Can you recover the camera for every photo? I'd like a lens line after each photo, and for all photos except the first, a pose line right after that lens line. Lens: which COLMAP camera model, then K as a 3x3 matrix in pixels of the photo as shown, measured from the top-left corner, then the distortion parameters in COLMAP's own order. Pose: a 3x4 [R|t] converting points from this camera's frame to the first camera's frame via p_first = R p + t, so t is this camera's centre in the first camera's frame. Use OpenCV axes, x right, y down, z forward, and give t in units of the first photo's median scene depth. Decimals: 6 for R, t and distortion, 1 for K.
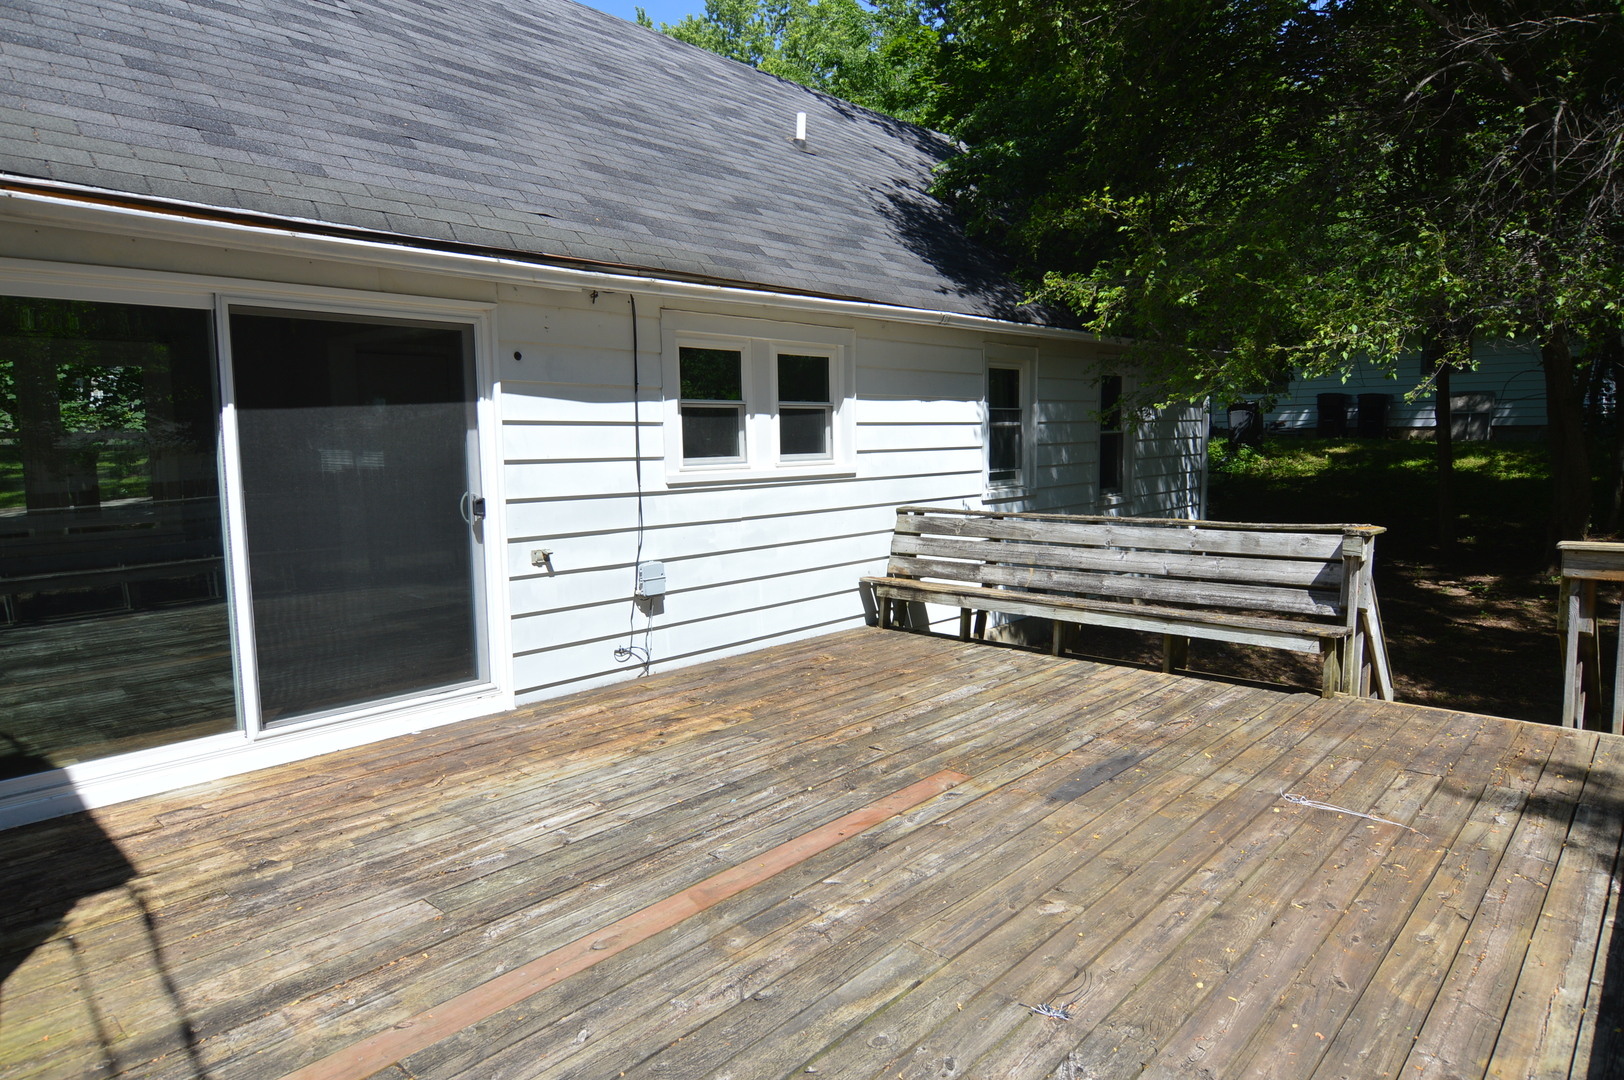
lens RADIAL K [[970.8, 0, 812.0], [0, 970.8, 540.0], [0, 0, 1]] dist [0.008391, -0.021224]
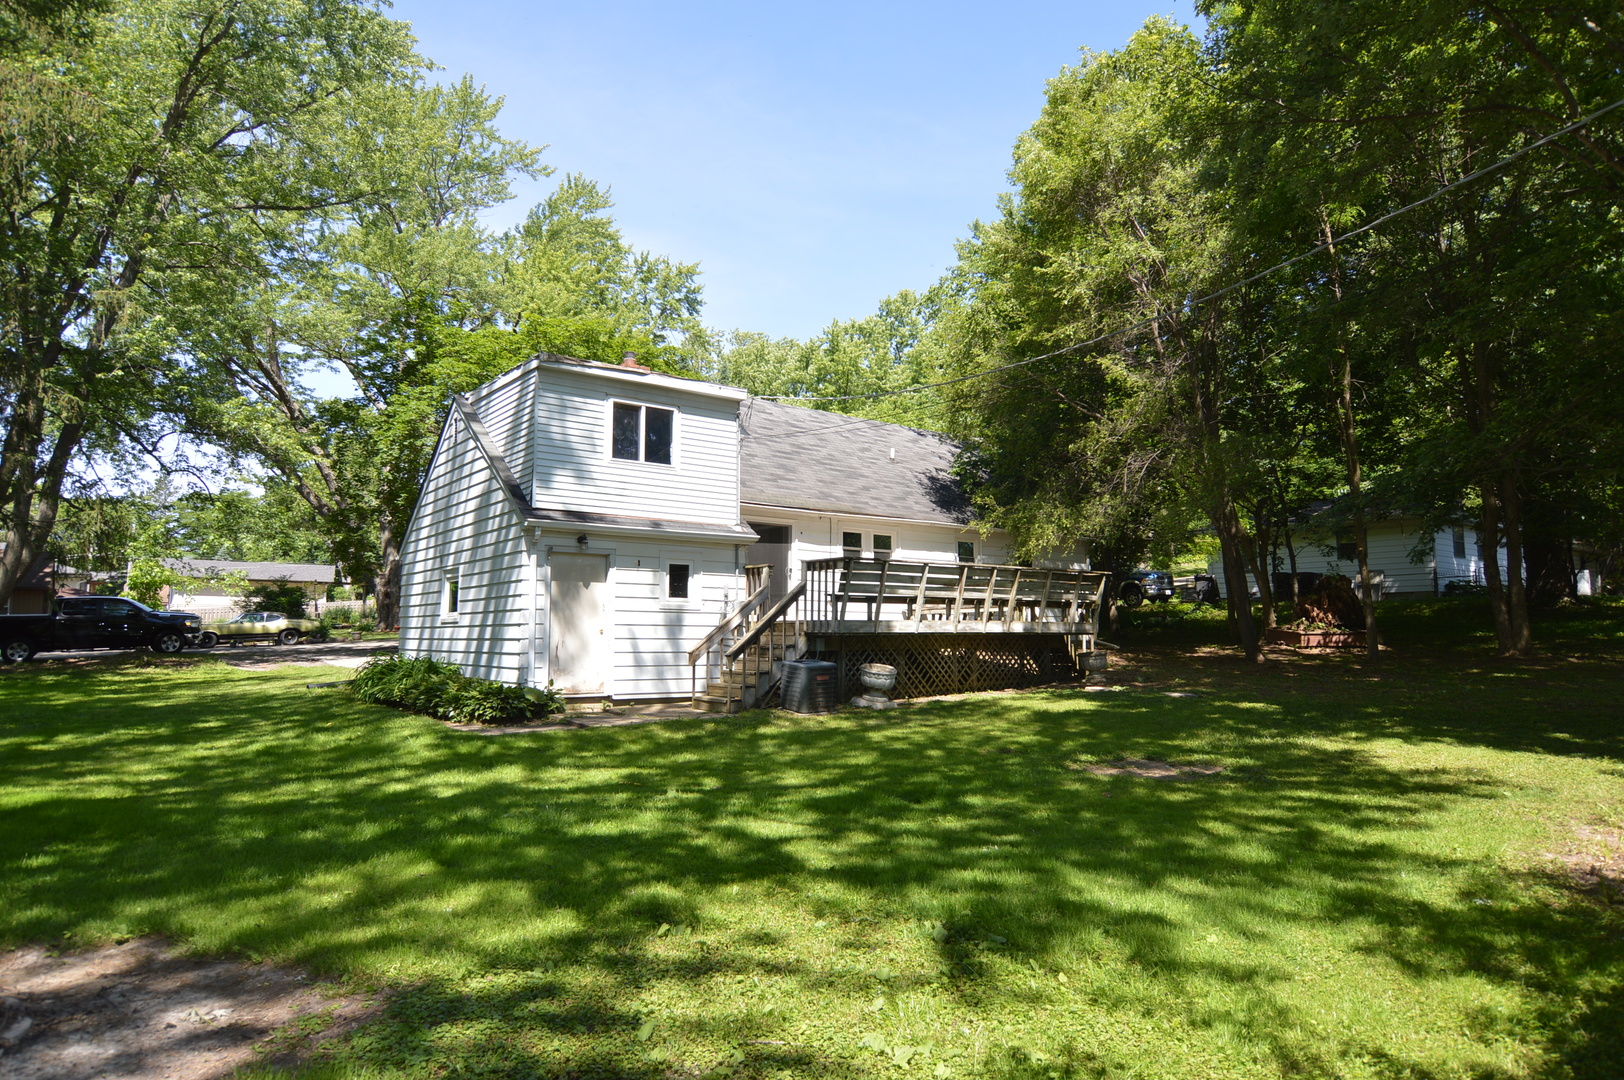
lens RADIAL K [[970.8, 0, 812.0], [0, 970.8, 540.0], [0, 0, 1]] dist [0.008391, -0.021224]
pose [[0.984234, -0.003820, -0.176830, 0.472549], [-0.033570, 0.977559, -0.207968, 0.714562], [0.173657, 0.210625, 0.962019, -3.020141]]
